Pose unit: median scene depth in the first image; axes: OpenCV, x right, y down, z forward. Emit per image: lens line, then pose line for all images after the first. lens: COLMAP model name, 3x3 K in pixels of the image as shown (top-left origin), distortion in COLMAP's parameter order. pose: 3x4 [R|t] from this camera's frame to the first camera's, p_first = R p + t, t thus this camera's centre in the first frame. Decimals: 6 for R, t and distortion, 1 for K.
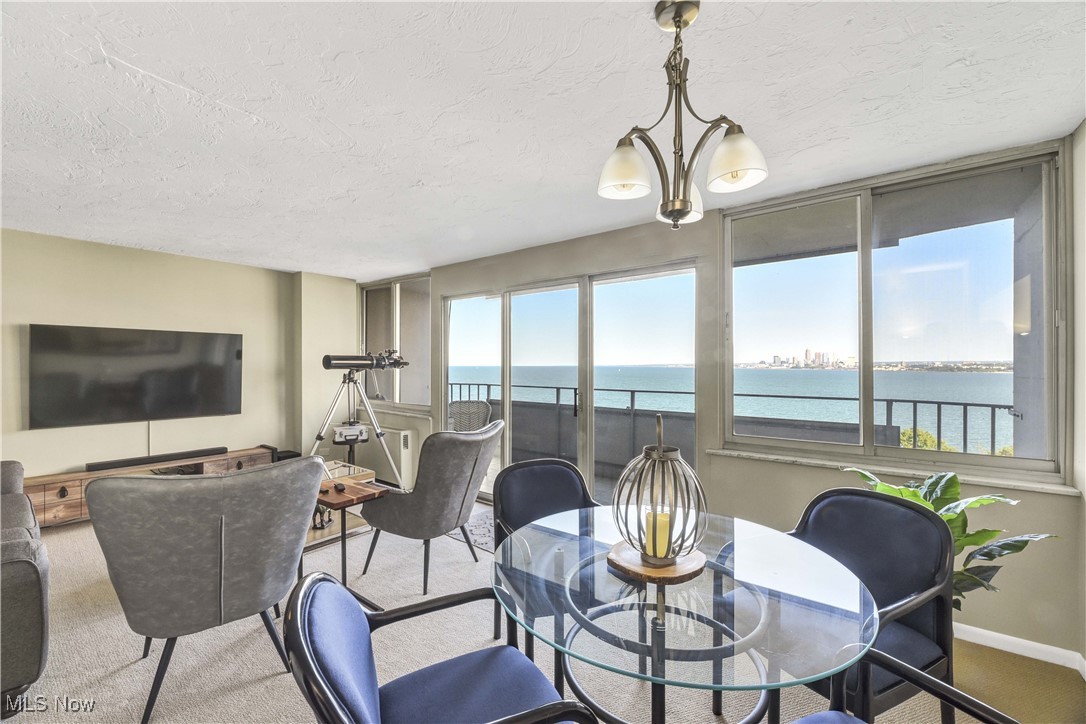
lens RADIAL K [[441.8, 0, 543.0], [0, 441.8, 362.0], [0, 0, 1]] dist [-0.000517, -0.000953]
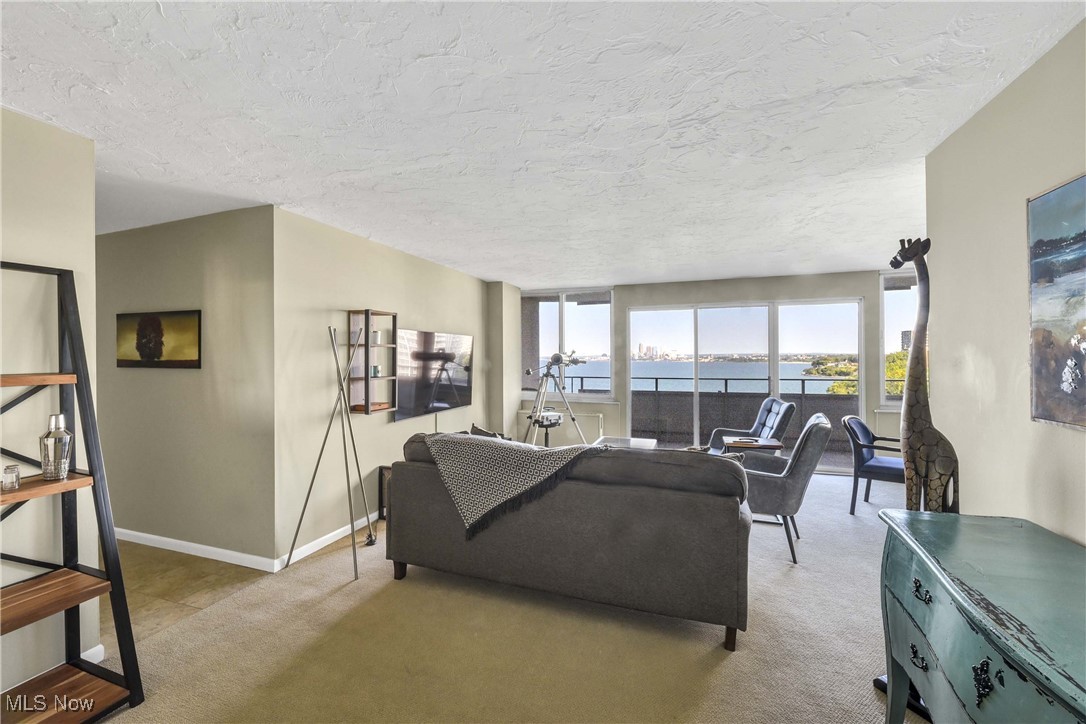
lens RADIAL K [[448.7, 0, 536.8], [0, 448.7, 355.5], [0, 0, 1]] dist [0.000574, -0.000122]
pose [[0.951258, -0.003907, 0.308372, -0.939824], [0.003821, 0.999992, 0.000882, -0.014500], [-0.308373, 0.000339, 0.951265, -0.172098]]
